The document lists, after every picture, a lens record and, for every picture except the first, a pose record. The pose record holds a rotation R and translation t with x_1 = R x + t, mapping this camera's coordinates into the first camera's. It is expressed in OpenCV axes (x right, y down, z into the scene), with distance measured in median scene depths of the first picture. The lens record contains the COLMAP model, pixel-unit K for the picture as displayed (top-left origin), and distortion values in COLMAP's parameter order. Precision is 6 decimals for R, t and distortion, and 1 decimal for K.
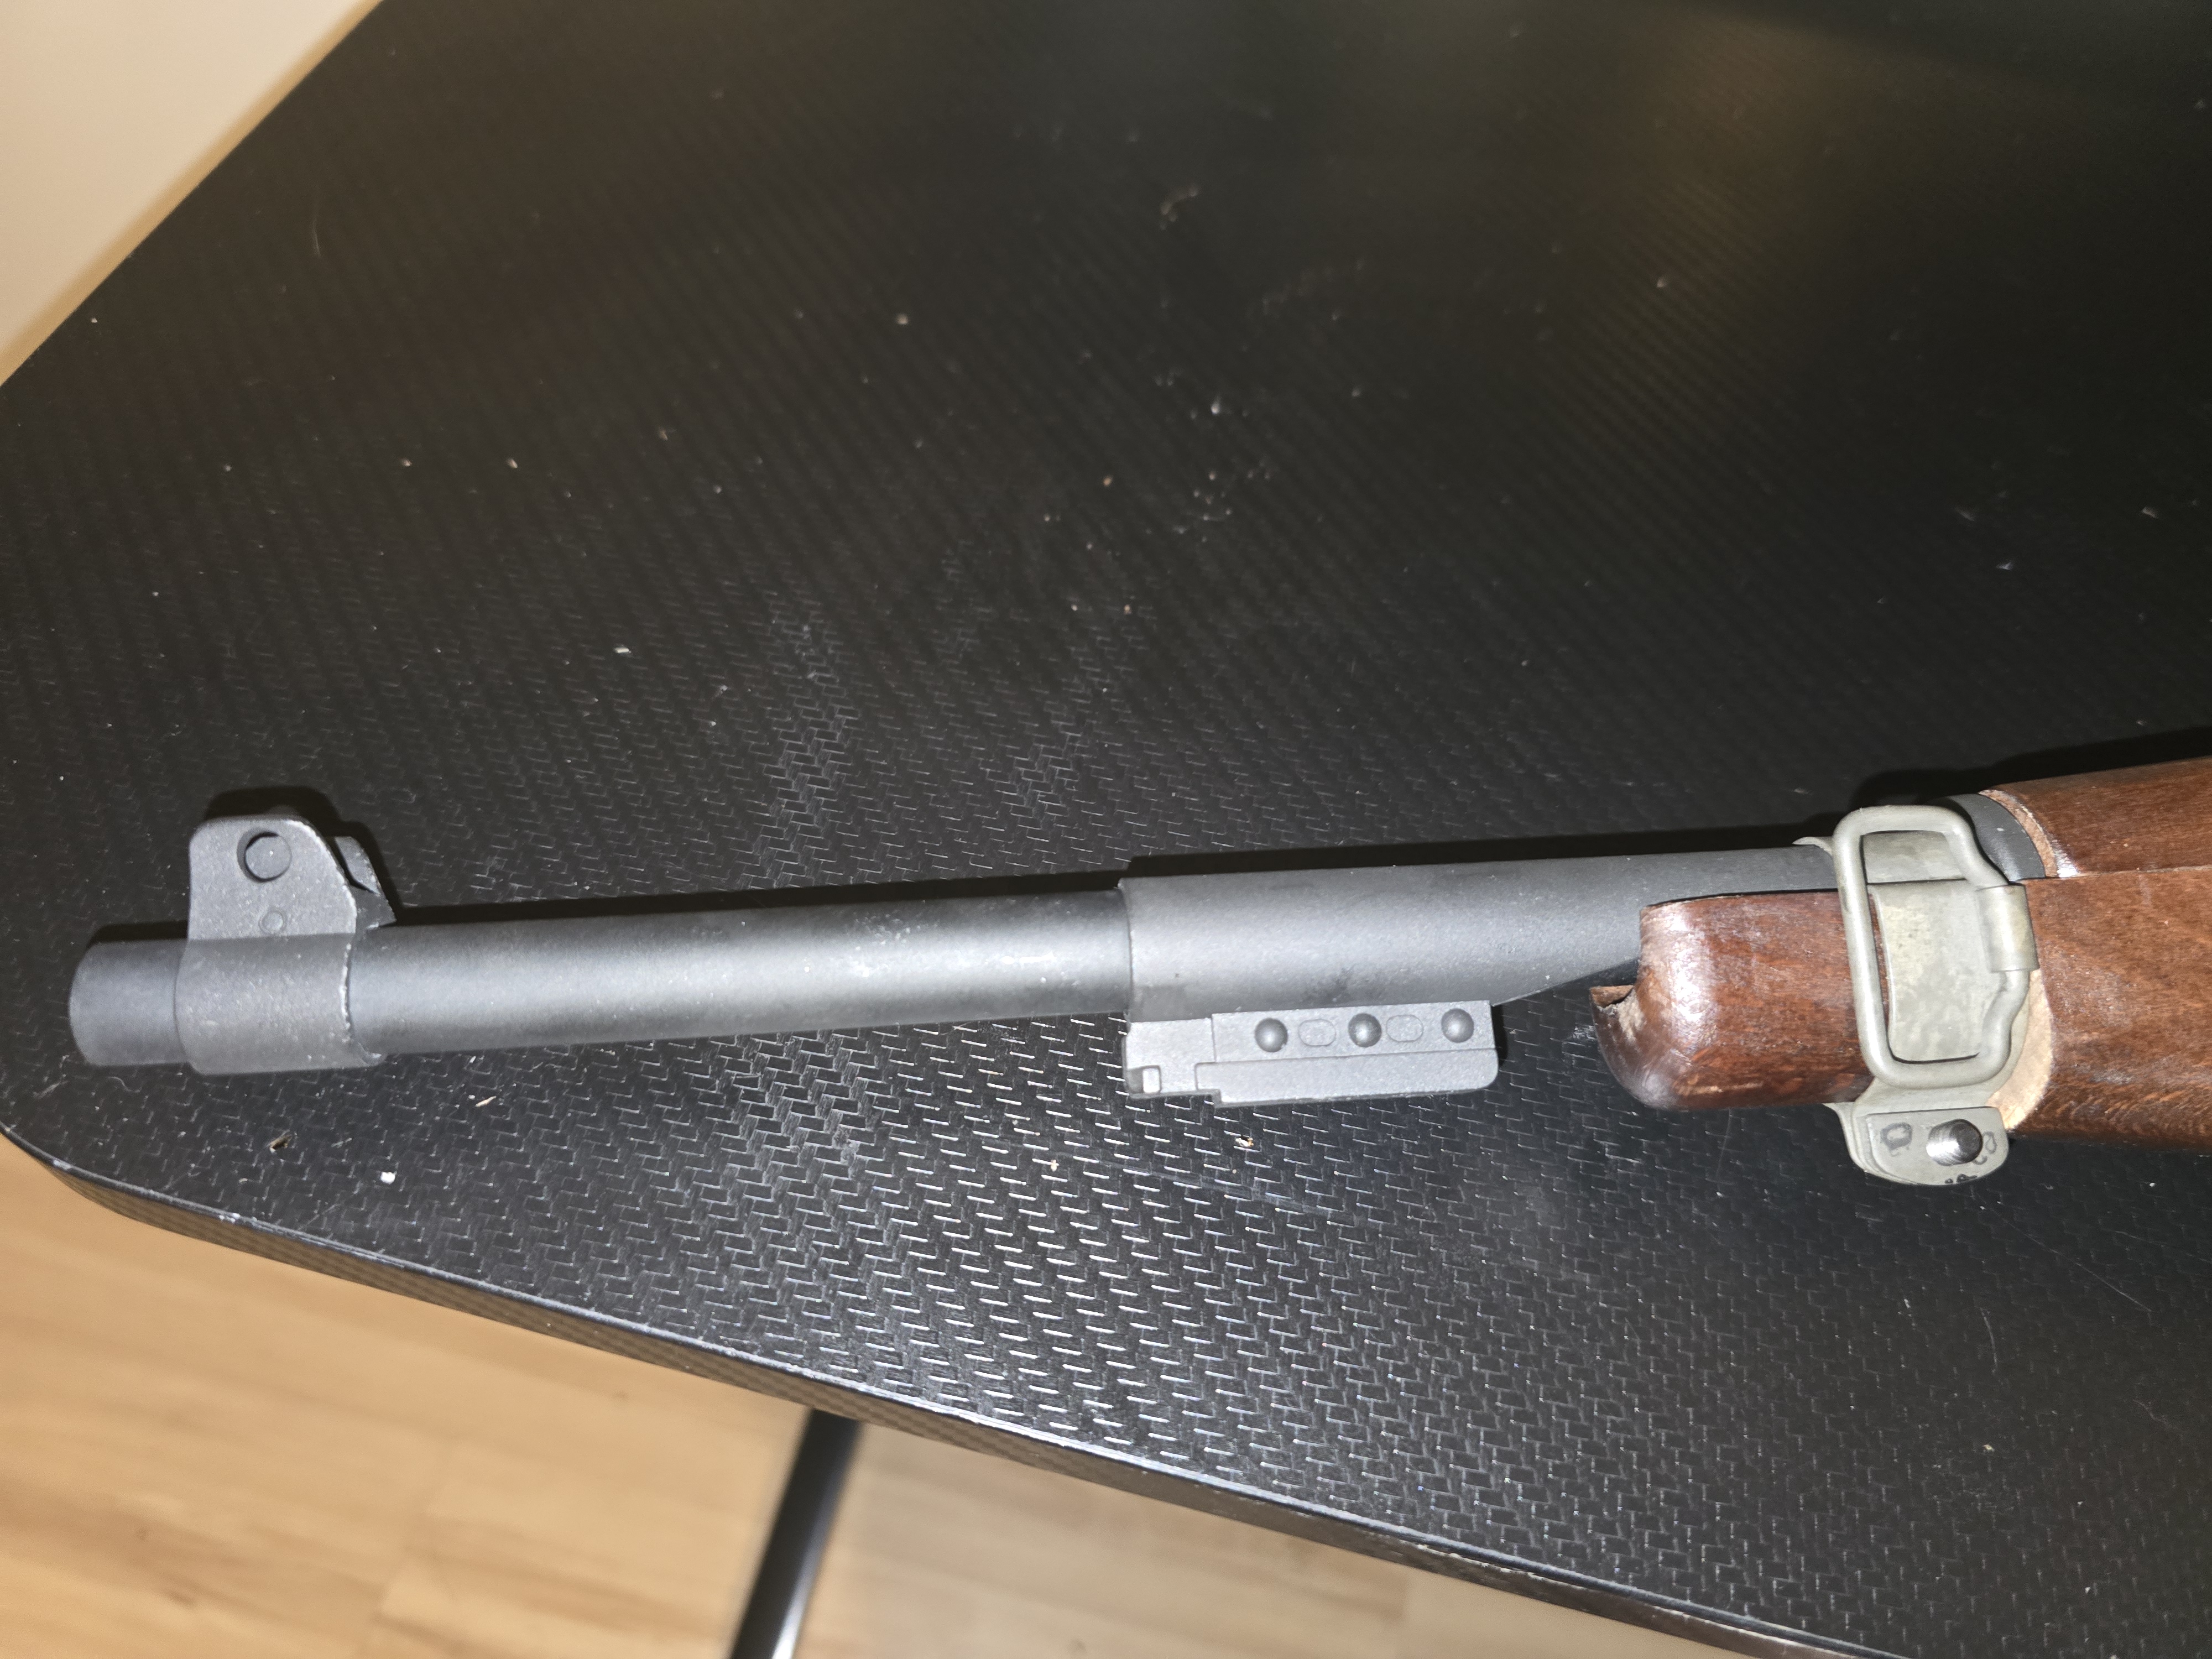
lens RADIAL K [[1494.9, 0, 1104.9], [0, 1494.9, 889.7], [0, 0, 1]] dist [0.062005, -0.153848]
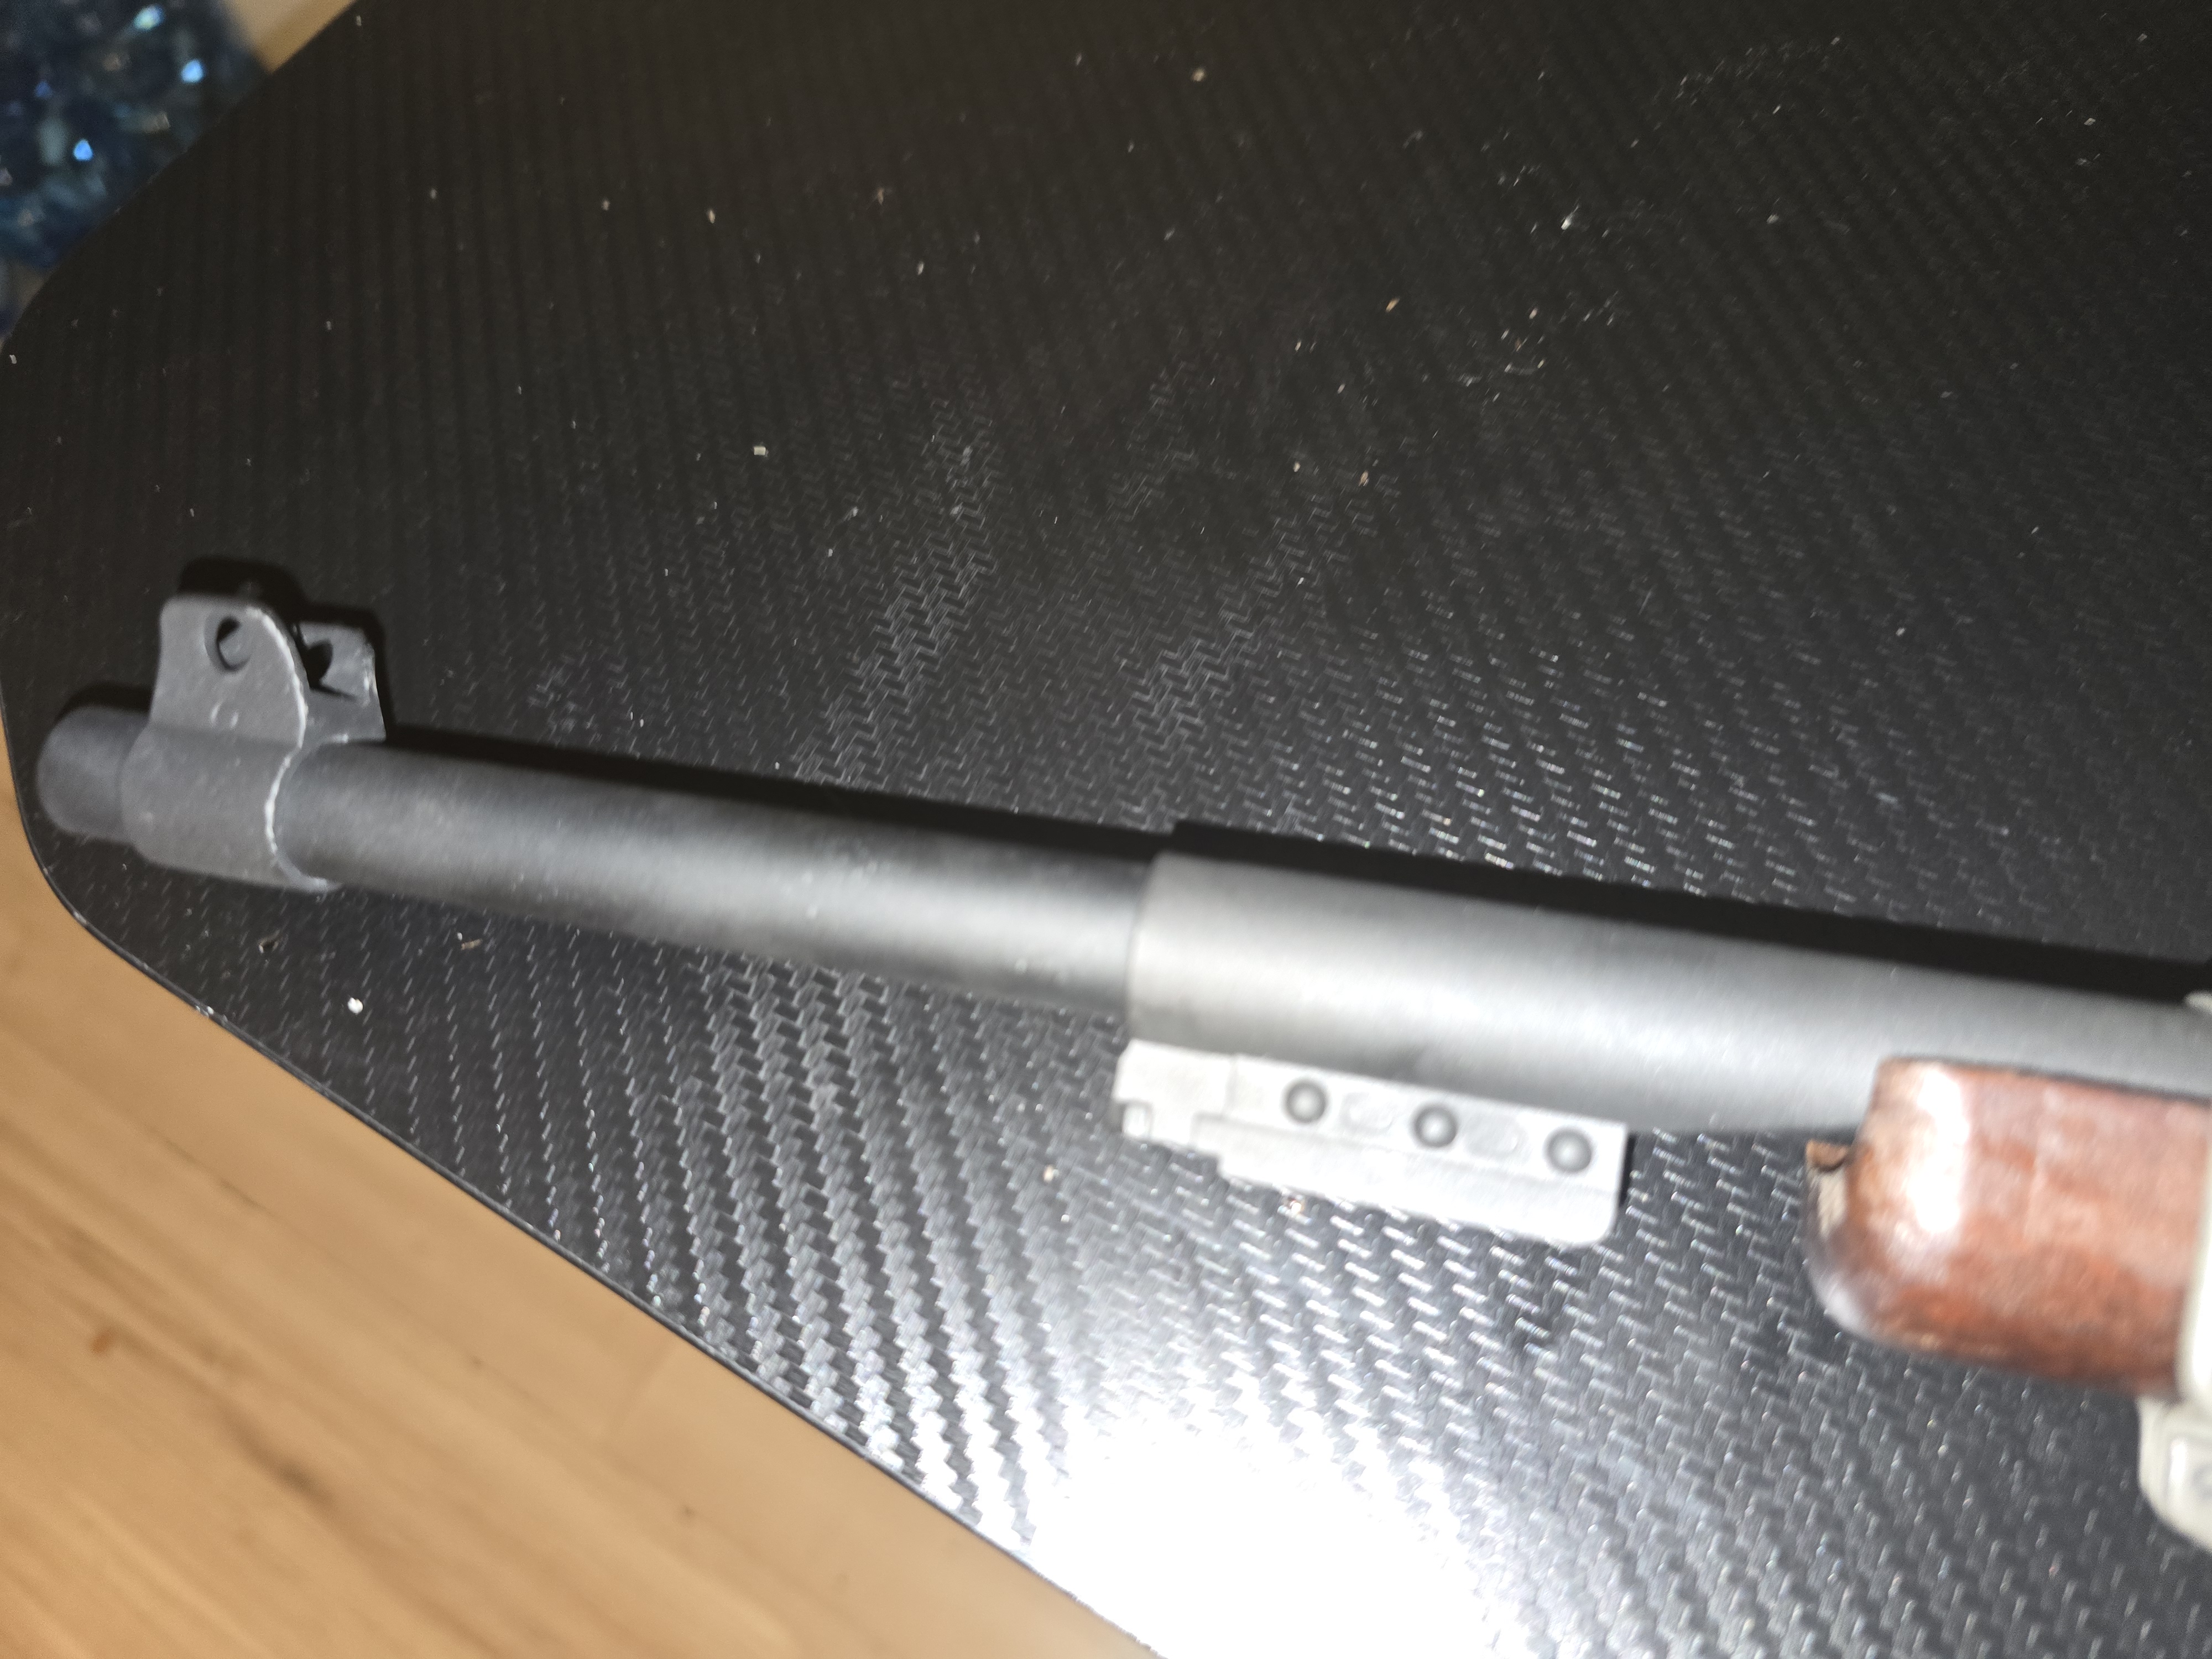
lens RADIAL K [[1494.9, 0, 1104.9], [0, 1494.9, 889.7], [0, 0, 1]] dist [0.062005, -0.153848]
pose [[0.939941, 0.209008, -0.269865, 0.151496], [-0.174049, 0.973580, 0.147814, -0.075268], [0.293629, -0.091967, 0.951485, 0.211283]]
